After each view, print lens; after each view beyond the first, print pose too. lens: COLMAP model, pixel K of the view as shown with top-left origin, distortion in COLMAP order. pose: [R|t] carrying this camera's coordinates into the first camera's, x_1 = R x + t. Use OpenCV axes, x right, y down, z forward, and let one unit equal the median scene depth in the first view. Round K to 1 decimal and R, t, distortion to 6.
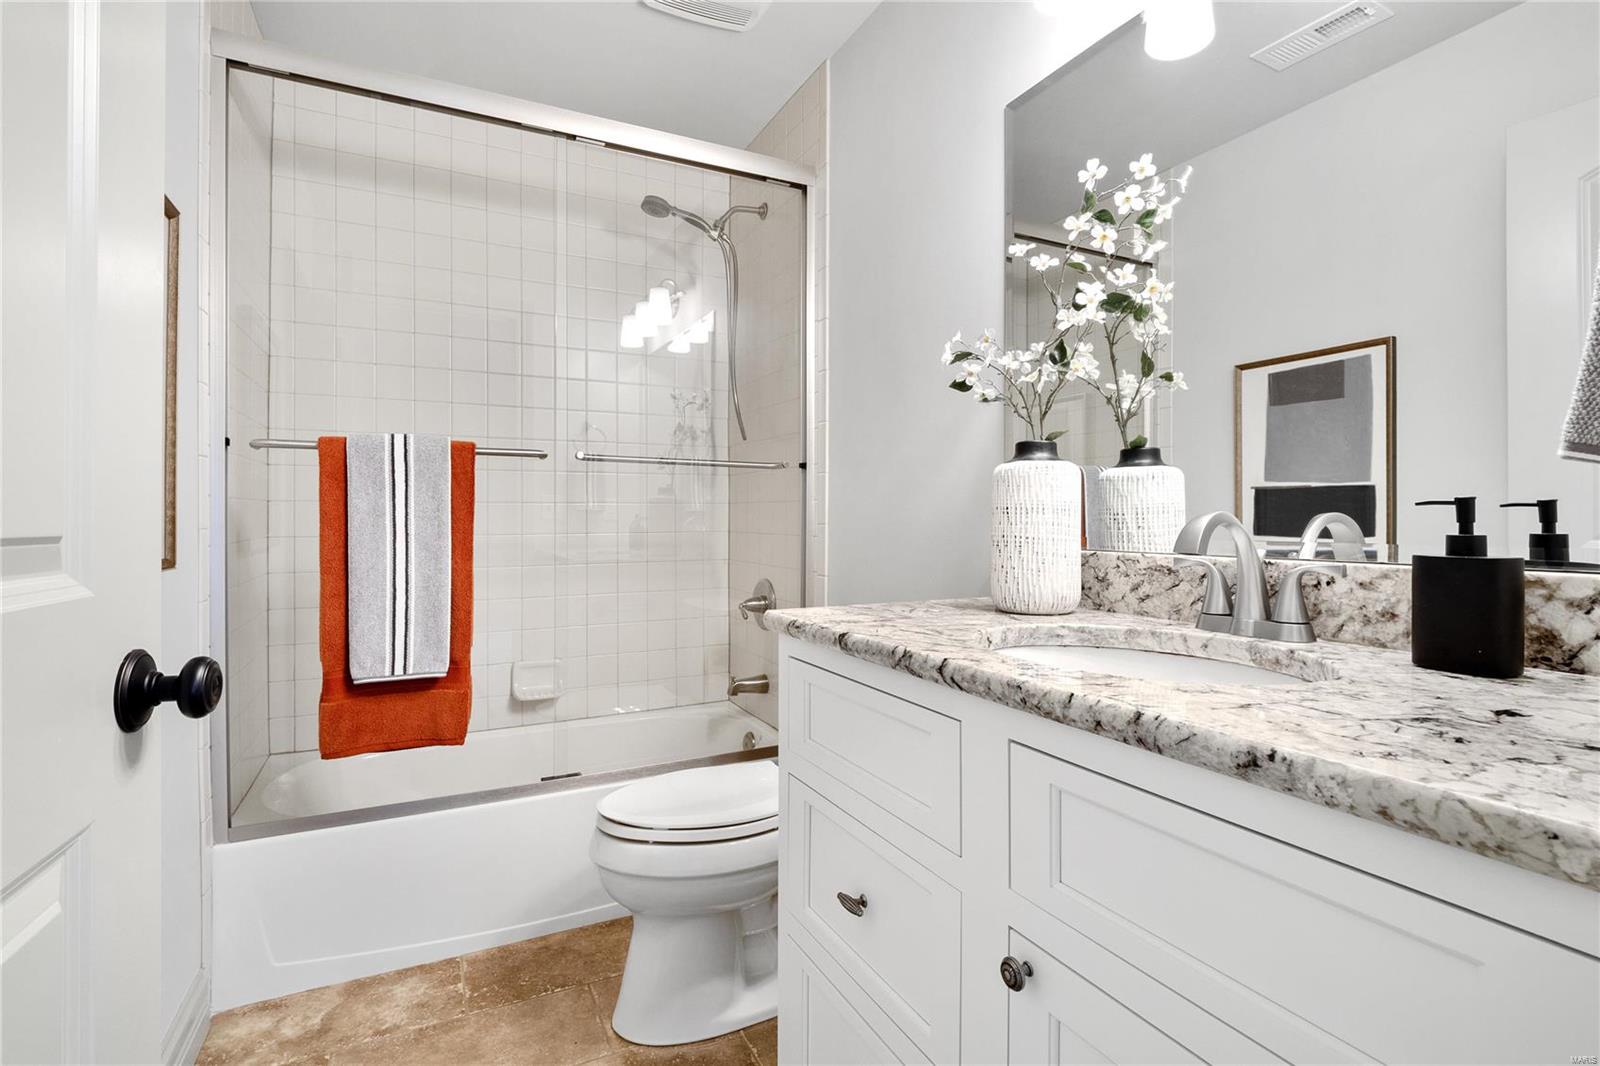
lens RADIAL K [[770.4, 0, 799.4], [0, 770.4, 527.6], [0, 0, 1]] dist [-0.001380, 0.000181]
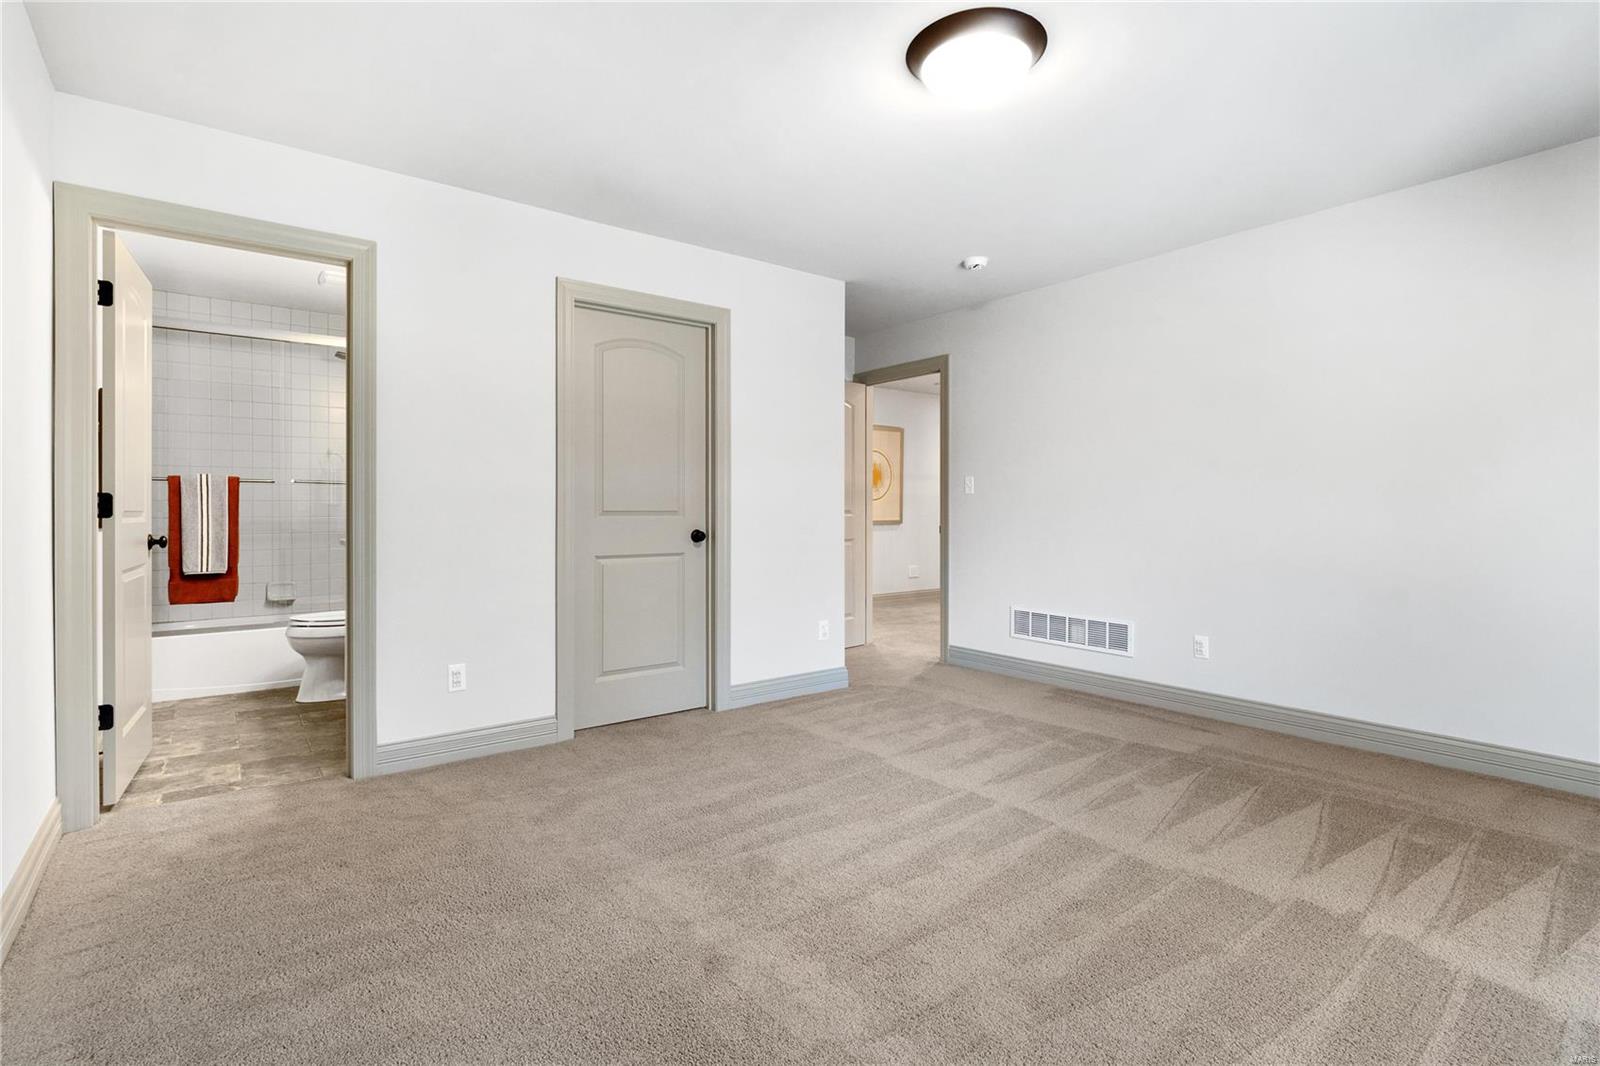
lens RADIAL K [[770.4, 0, 800.4], [0, 770.4, 523.5], [0, 0, 1]] dist [-0.001380, 0.000181]
pose [[0.981011, -0.005223, 0.193880, 0.872269], [0.004913, 0.999986, 0.002082, 0.039756], [-0.193888, -0.001090, 0.981023, -1.782190]]
